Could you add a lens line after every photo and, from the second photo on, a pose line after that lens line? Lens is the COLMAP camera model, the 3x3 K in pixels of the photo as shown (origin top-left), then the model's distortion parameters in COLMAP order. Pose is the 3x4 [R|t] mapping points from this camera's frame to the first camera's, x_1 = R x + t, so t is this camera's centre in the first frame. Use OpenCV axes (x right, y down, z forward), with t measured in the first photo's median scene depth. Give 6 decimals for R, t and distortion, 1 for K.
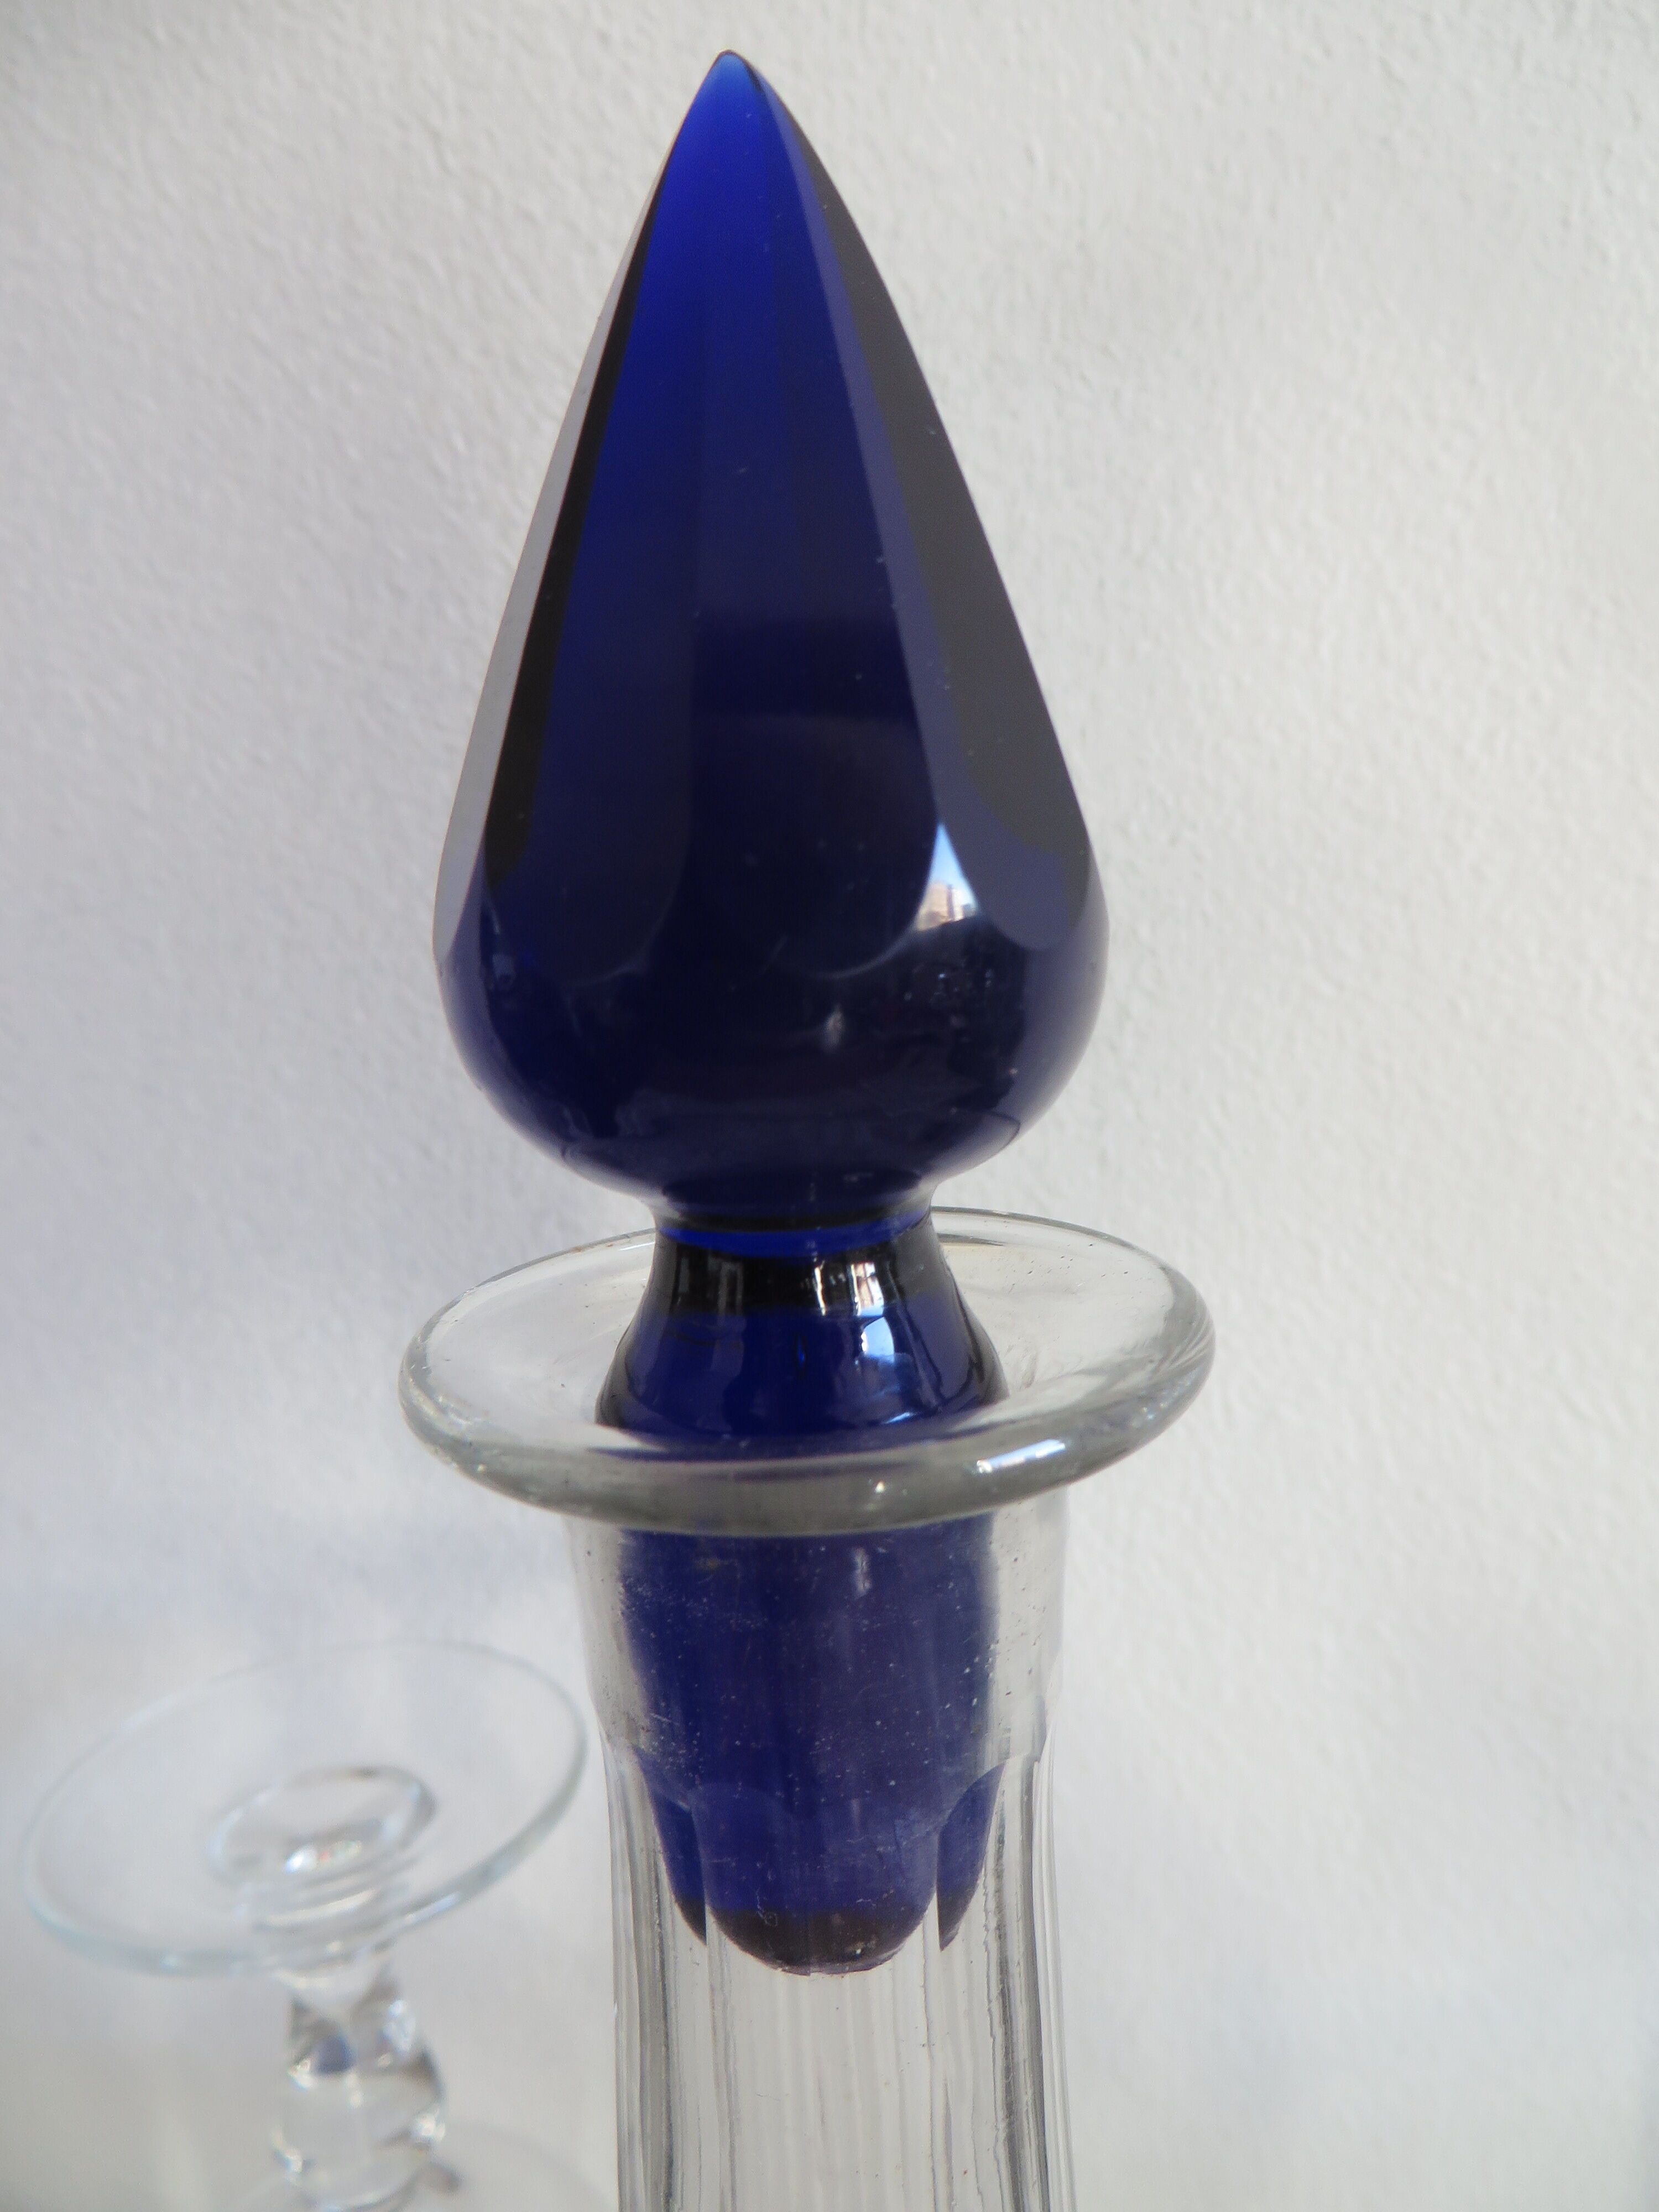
lens RADIAL K [[1667.2, 0, 819.3], [0, 1667.2, 1122.3], [0, 0, 1]] dist [-0.021388, 0.008037]
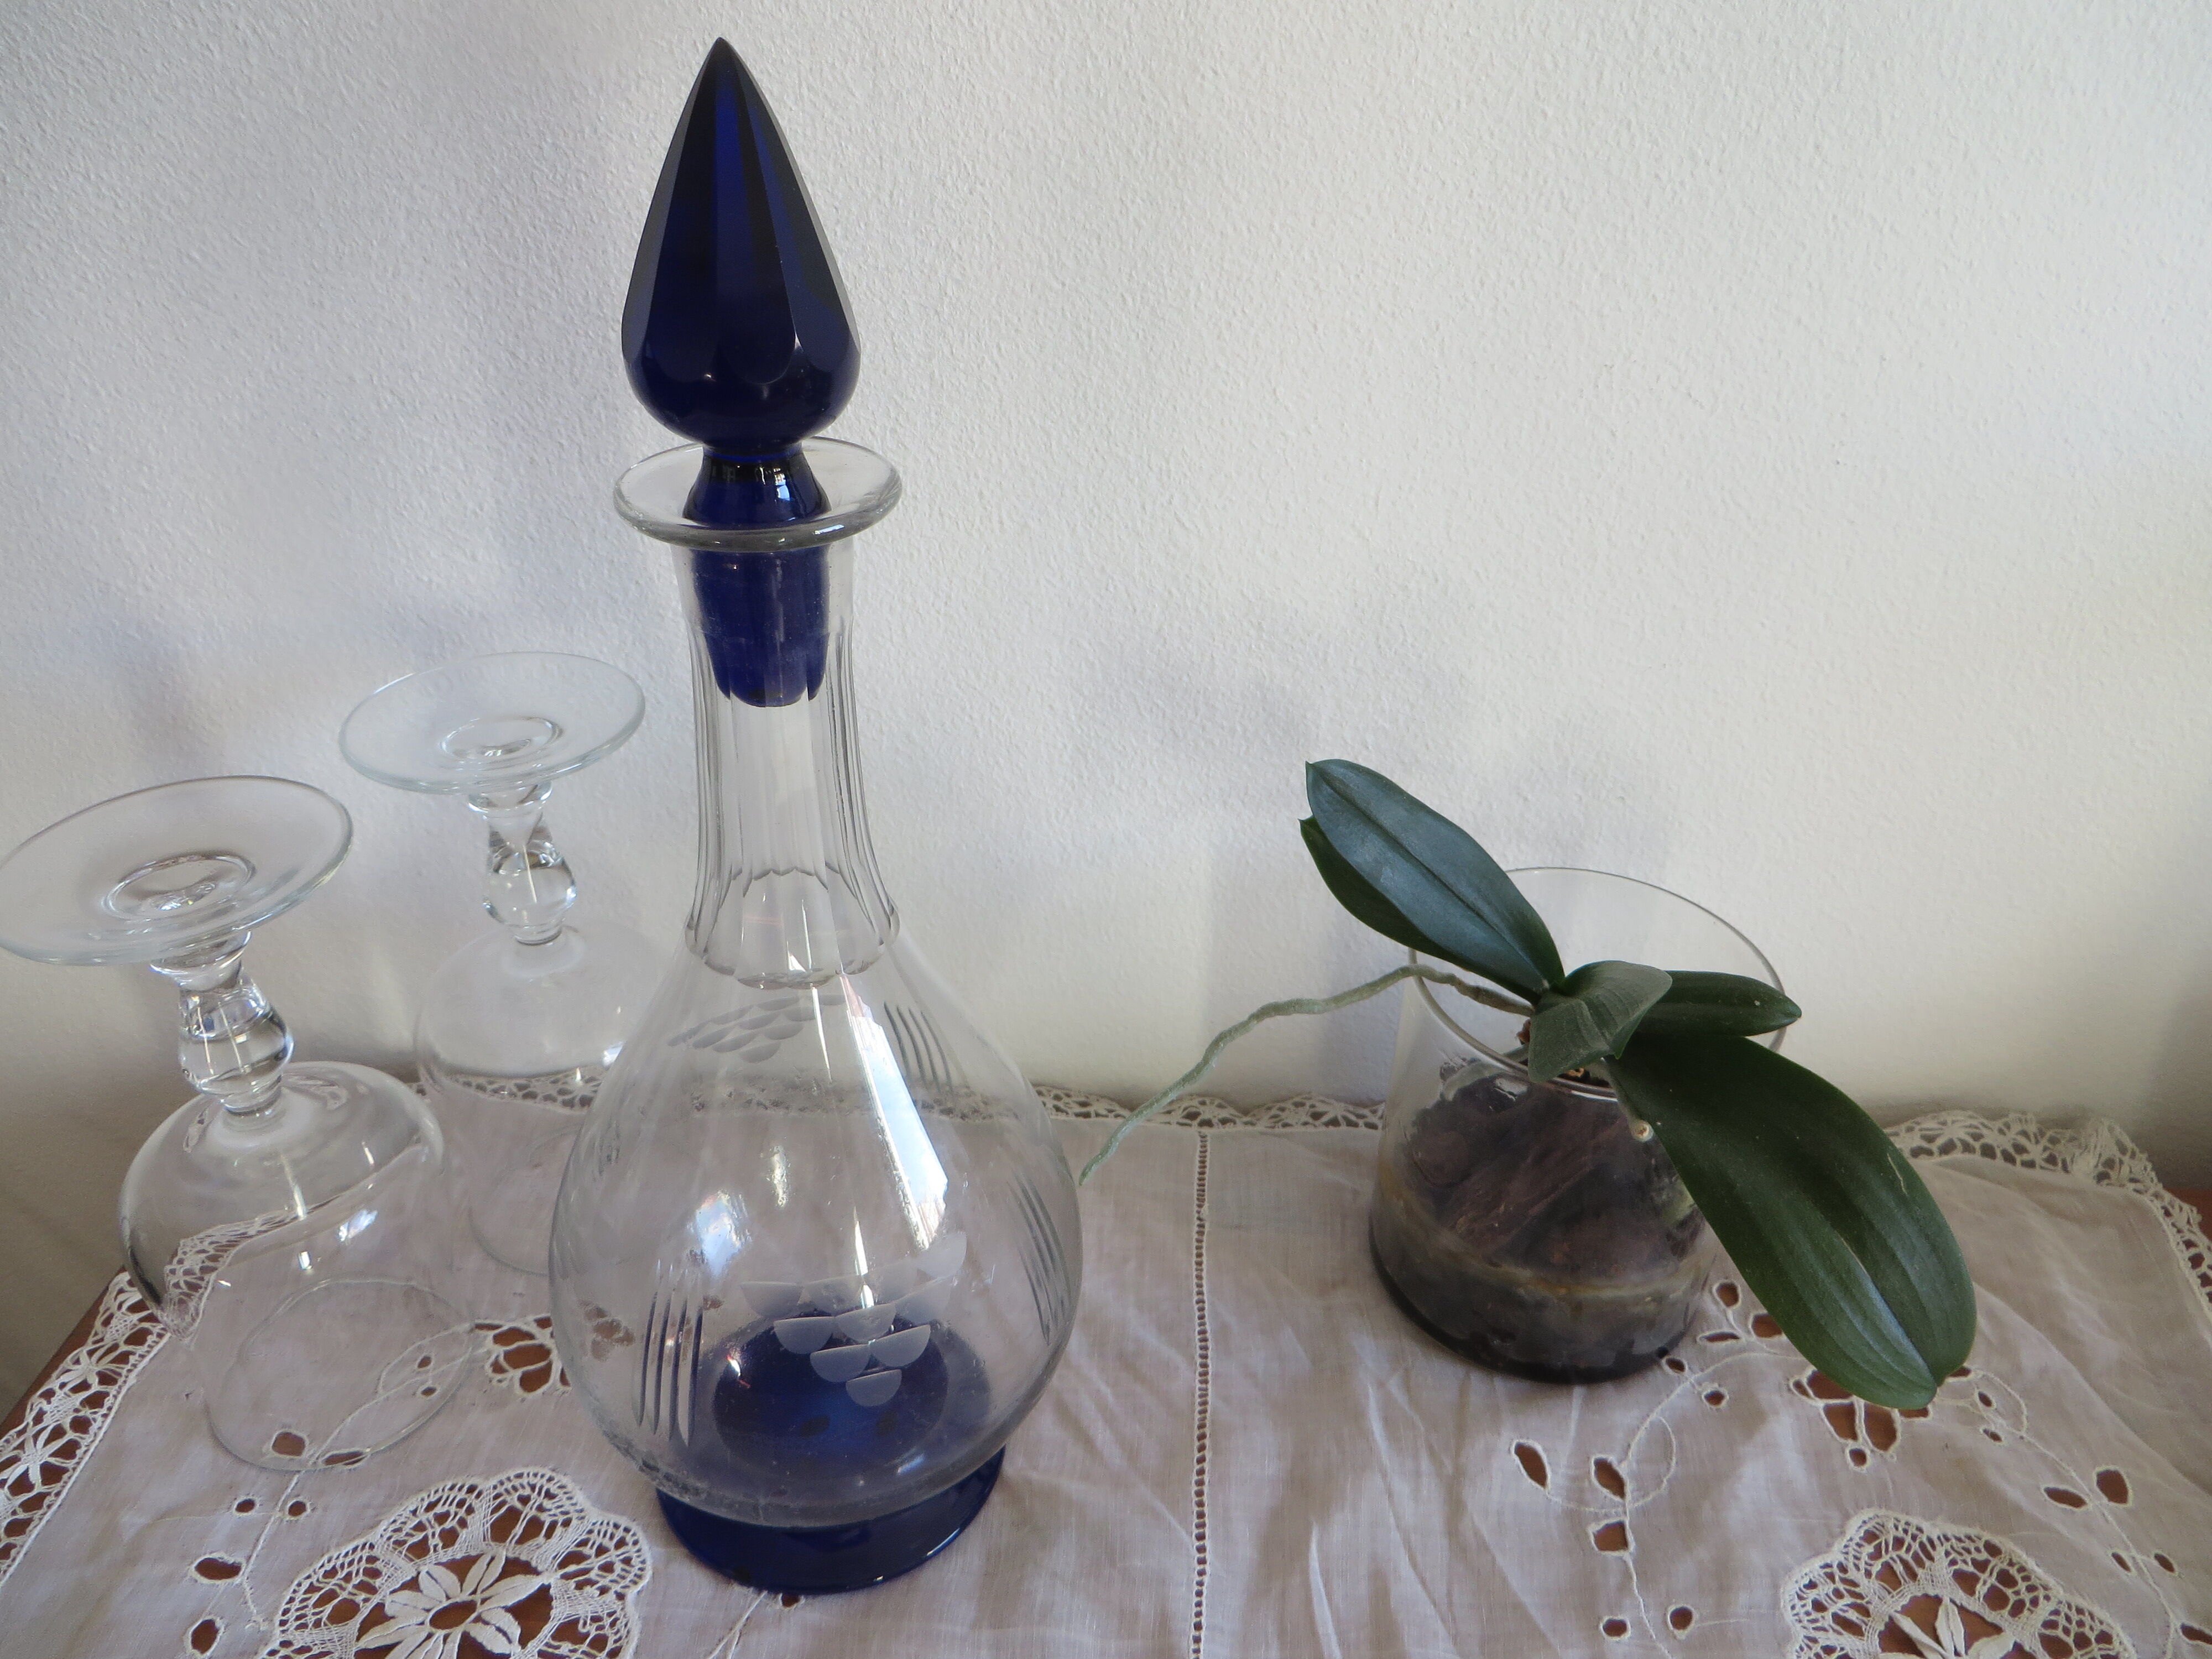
lens RADIAL K [[1667.2, 0, 1124.1], [0, 1667.2, 817.9], [0, 0, 1]] dist [-0.021388, 0.008037]
pose [[0.979849, -0.021775, 0.198550, 0.012214], [-0.045381, 0.943774, 0.327460, -0.128764], [-0.194517, -0.329872, 0.923768, -0.845145]]
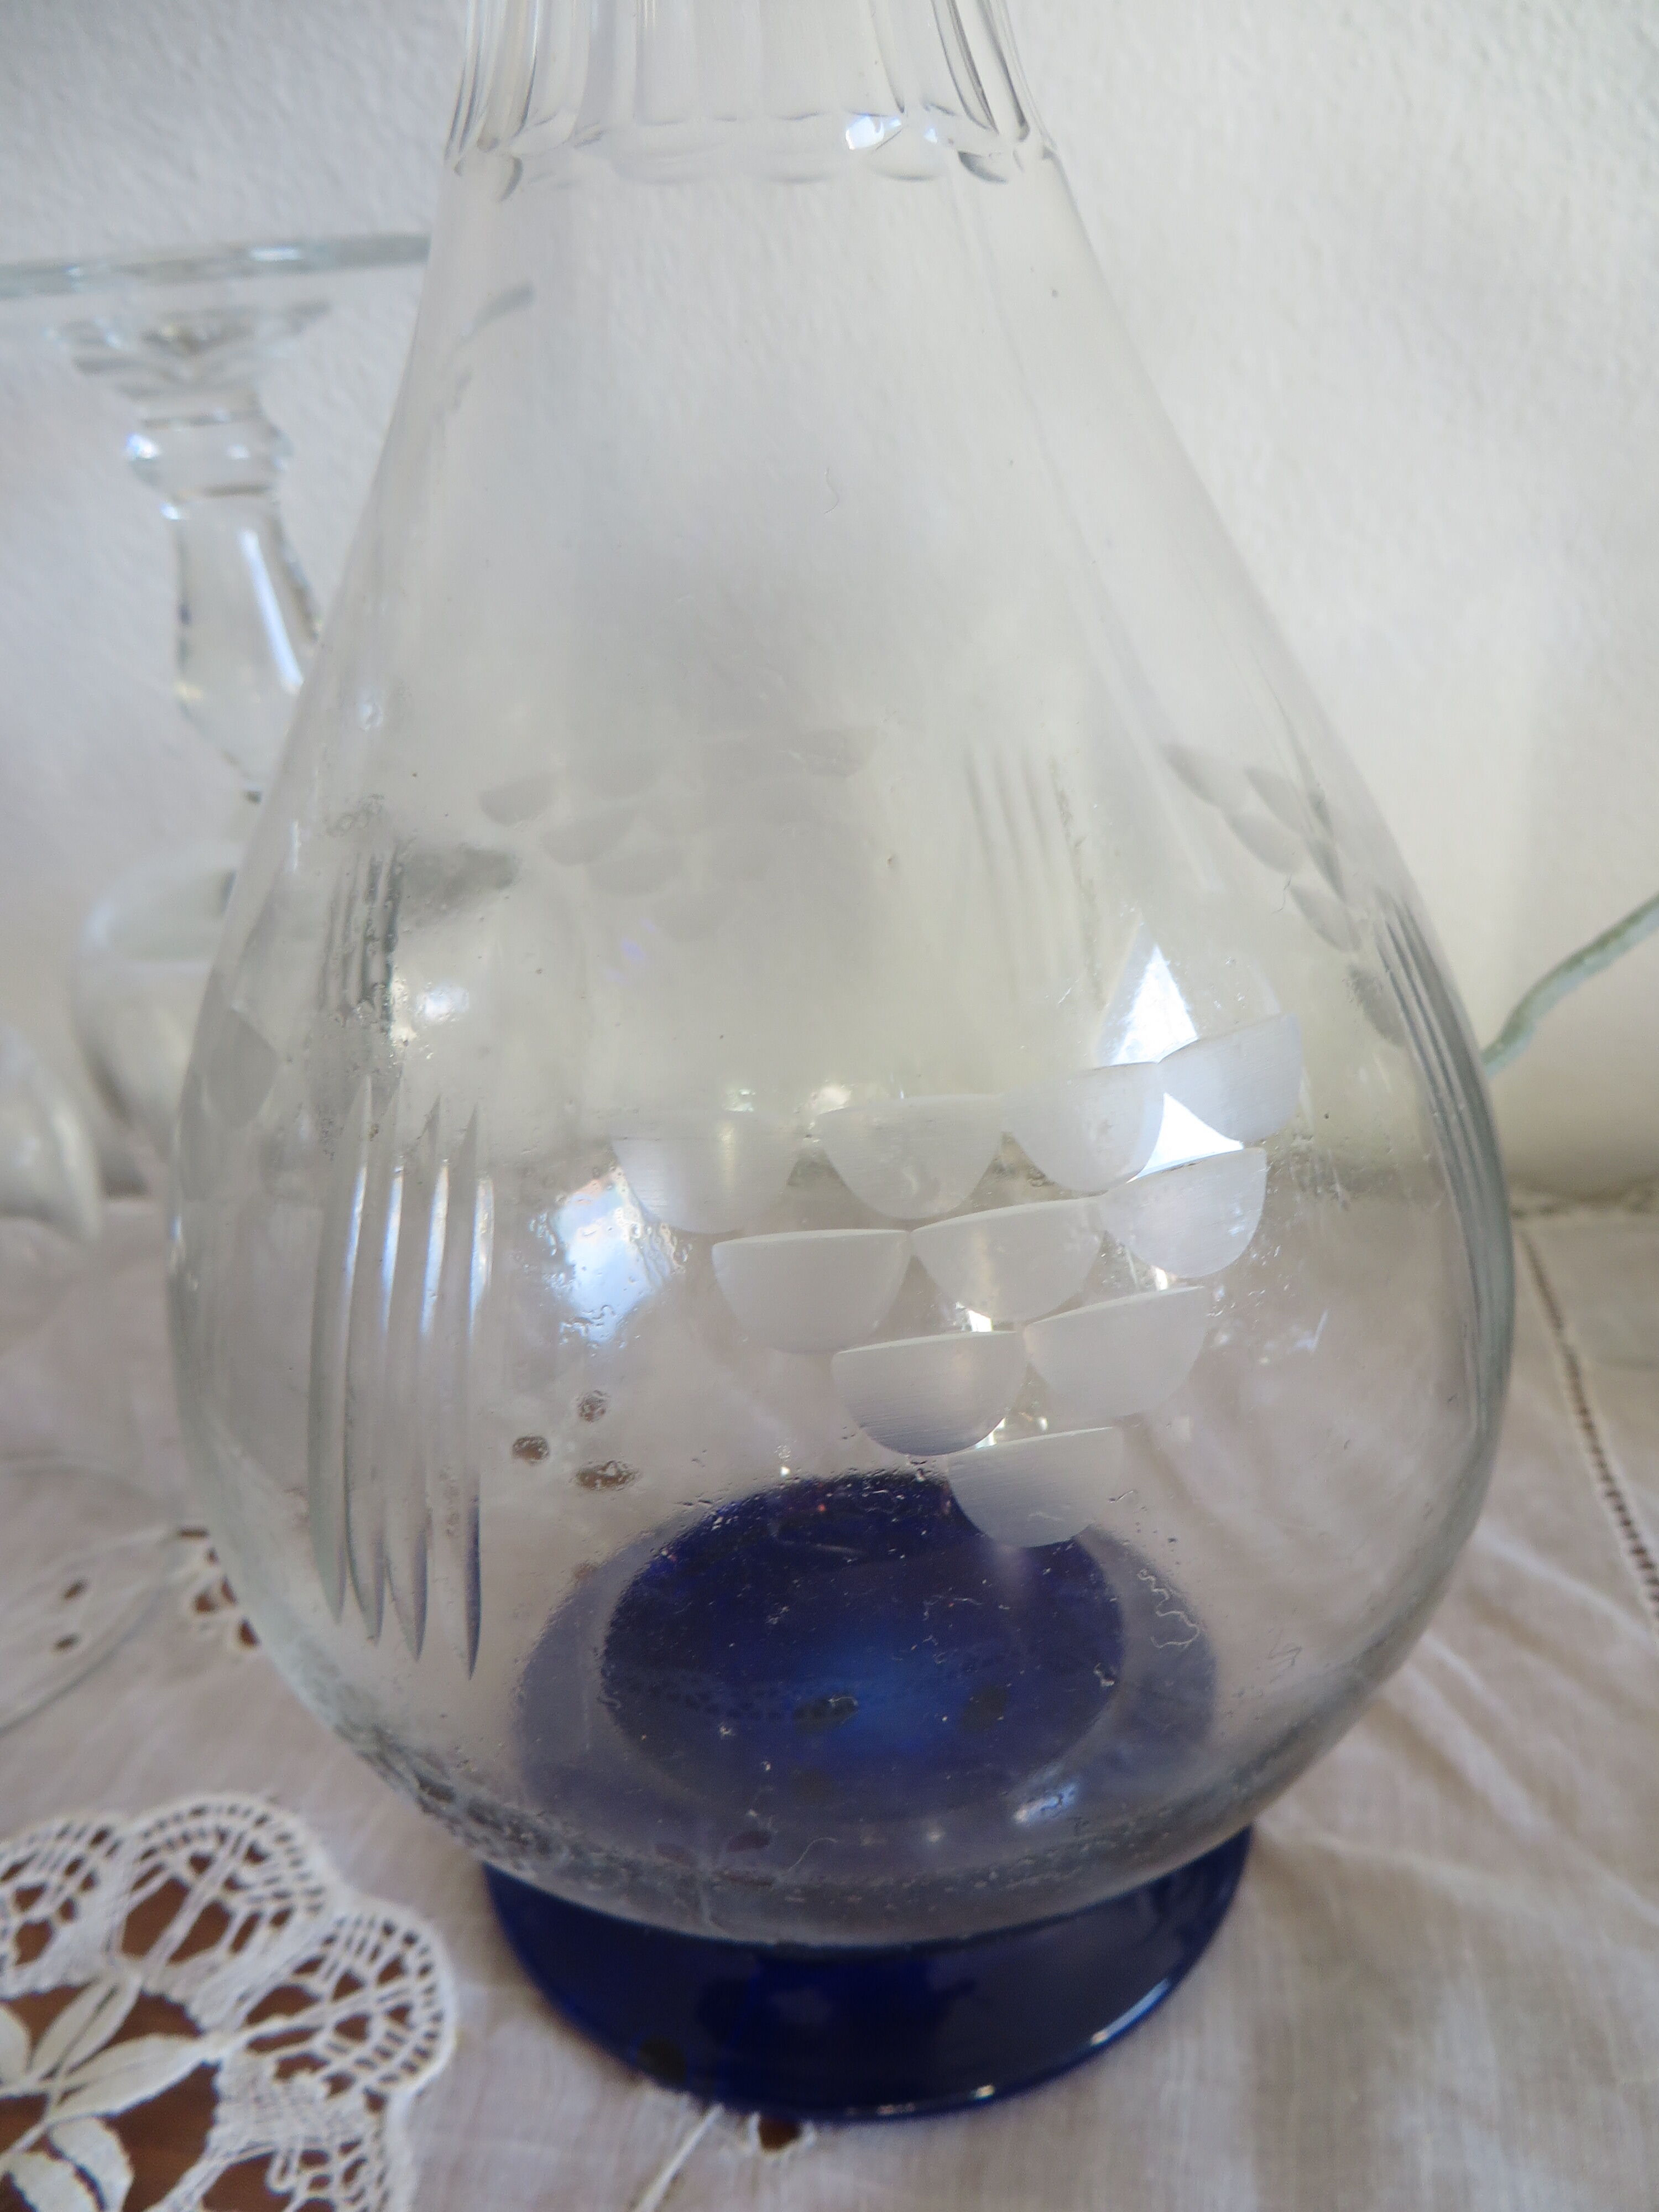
lens RADIAL K [[1667.2, 0, 835.8], [0, 1667.2, 1147.2], [0, 0, 1]] dist [-0.021388, 0.008037]
pose [[0.997897, -0.043432, 0.048119, 0.005282], [0.028284, 0.959687, 0.279645, 0.593602], [-0.058324, -0.277696, 0.958897, -0.045083]]
